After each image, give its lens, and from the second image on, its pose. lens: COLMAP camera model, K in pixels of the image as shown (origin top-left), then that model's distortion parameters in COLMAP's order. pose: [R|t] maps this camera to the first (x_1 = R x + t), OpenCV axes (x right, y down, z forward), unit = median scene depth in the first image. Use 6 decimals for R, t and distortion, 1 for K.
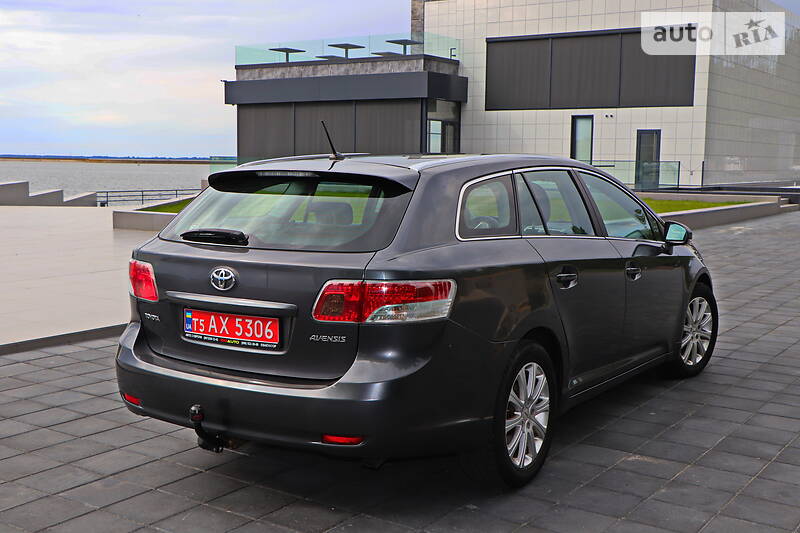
lens RADIAL K [[969.1, 0, 398.2], [0, 969.1, 251.3], [0, 0, 1]] dist [-0.013493, 0.006954]
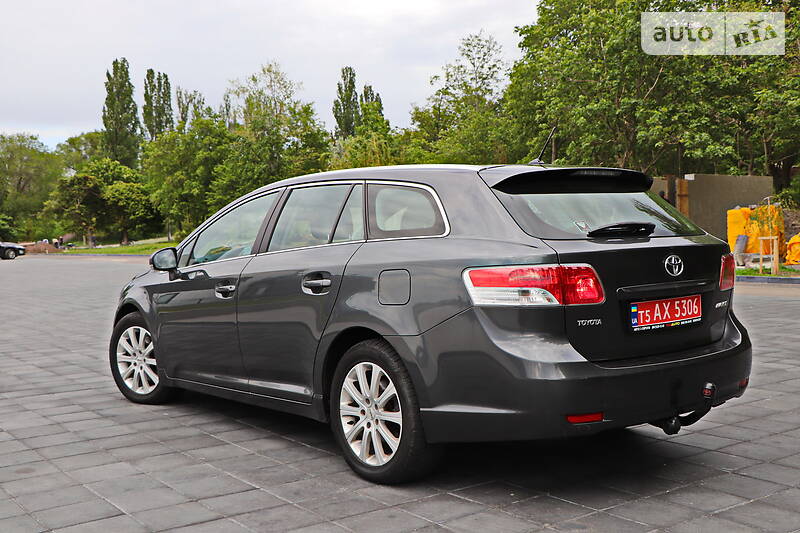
lens RADIAL K [[899.1, 0, 392.0], [0, 899.1, 264.0], [0, 0, 1]] dist [-0.017660, 0.018117]
pose [[0.323999, -0.047689, 0.944855, -1.113819], [0.117072, 0.993073, 0.009978, -0.016967], [-0.938786, 0.107383, 0.327338, 0.893779]]
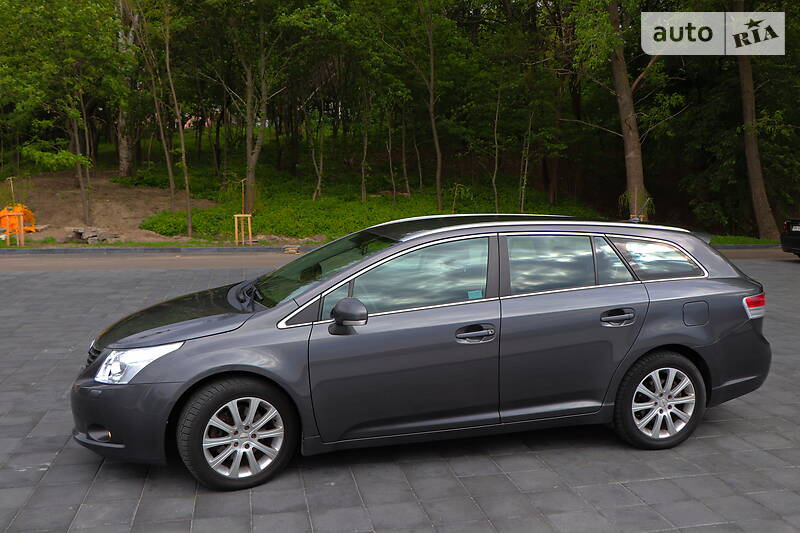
lens RADIAL K [[770.1, 0, 393.1], [0, 770.1, 268.7], [0, 0, 1]] dist [-0.118160, 0.157346]
pose [[-0.715710, -0.088857, 0.692722, -0.702244], [0.063102, 0.979589, 0.190850, -0.302369], [-0.695541, 0.180305, -0.695495, 2.320724]]
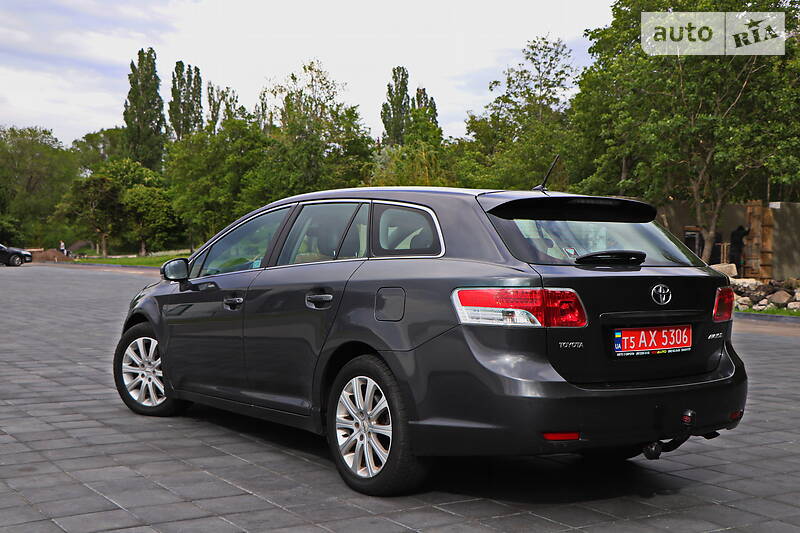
lens RADIAL K [[1018.6, 0, 400.0], [0, 1018.6, 266.5], [0, 0, 1]] dist [0.024077, 0.028138]
pose [[0.364340, -0.012140, 0.931187, -1.249235], [0.074852, 0.997062, -0.016288, -0.005255], [-0.928253, 0.075635, 0.364178, 0.787541]]
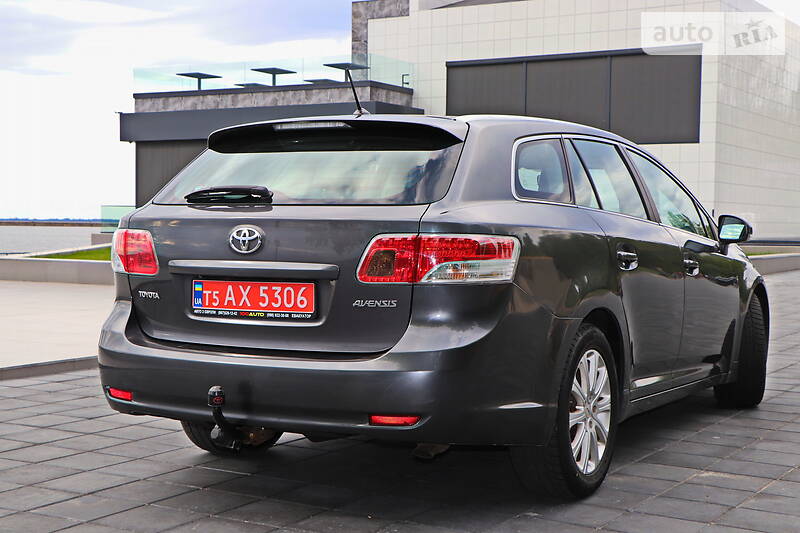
lens RADIAL K [[1202.2, 0, 400.0], [0, 1202.2, 266.5], [0, 0, 1]] dist [0.071966, -0.056549]
pose [[0.997724, 0.001068, 0.067419, -0.107800], [0.003118, 0.998074, -0.061955, 0.108891], [-0.067355, 0.062025, 0.995799, -0.056642]]
